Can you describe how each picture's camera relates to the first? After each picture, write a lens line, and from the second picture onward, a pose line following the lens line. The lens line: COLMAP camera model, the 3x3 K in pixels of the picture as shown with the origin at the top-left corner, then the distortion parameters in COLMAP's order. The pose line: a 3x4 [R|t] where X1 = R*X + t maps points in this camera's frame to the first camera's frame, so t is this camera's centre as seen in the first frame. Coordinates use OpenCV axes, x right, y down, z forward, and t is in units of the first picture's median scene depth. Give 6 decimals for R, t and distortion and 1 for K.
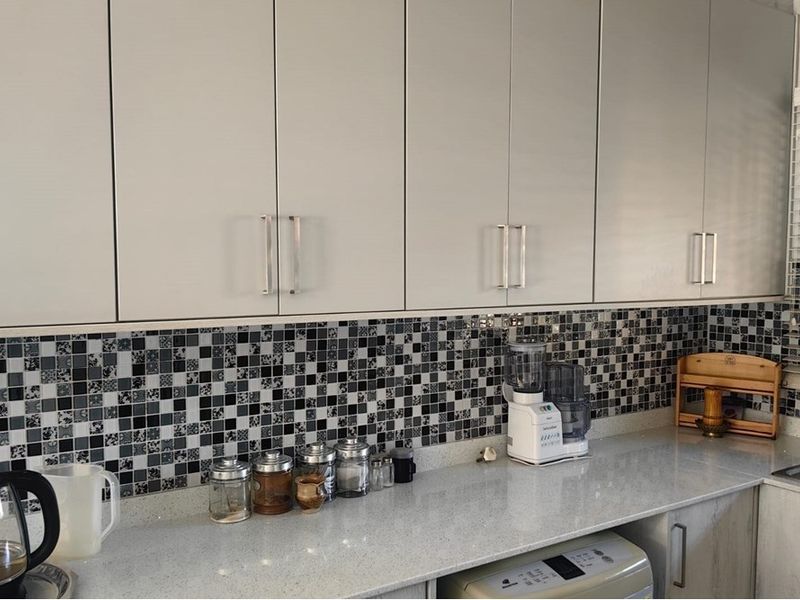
lens RADIAL K [[705.4, 0, 400.0], [0, 705.4, 300.0], [0, 0, 1]] dist [0.138082, -0.301947]
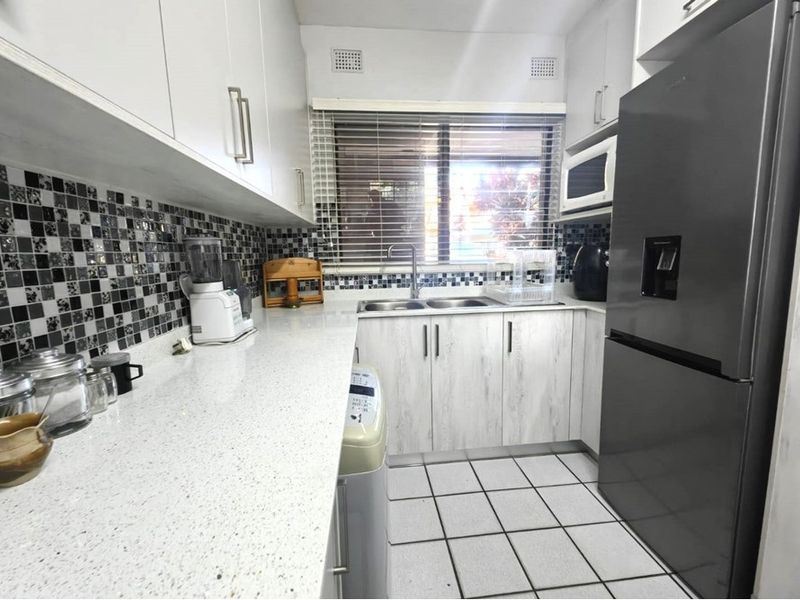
lens RADIAL K [[350.4, 0, 404.9], [0, 350.4, 298.3], [0, 0, 1]] dist [0.010259, -0.000622]
pose [[0.446315, -0.126794, 0.885848, -0.187259], [0.069209, 0.991837, 0.107096, 0.124699], [-0.892195, 0.013510, 0.451447, 0.513547]]
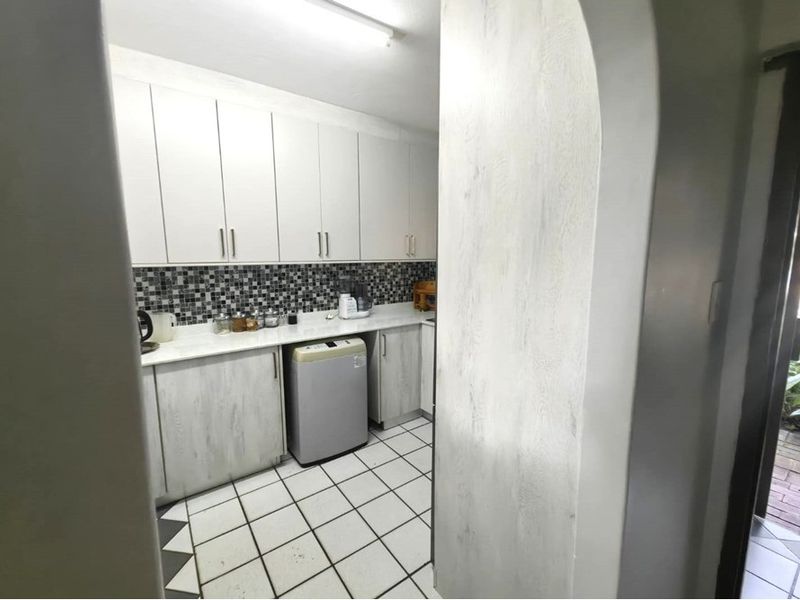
lens RADIAL K [[350.4, 0, 404.9], [0, 350.4, 298.3], [0, 0, 1]] dist [0.010259, -0.000622]
pose [[0.997816, -0.011617, 0.065029, 0.348664], [0.006479, 0.996880, 0.078669, 0.044903], [-0.065740, -0.078076, 0.994778, -0.397305]]
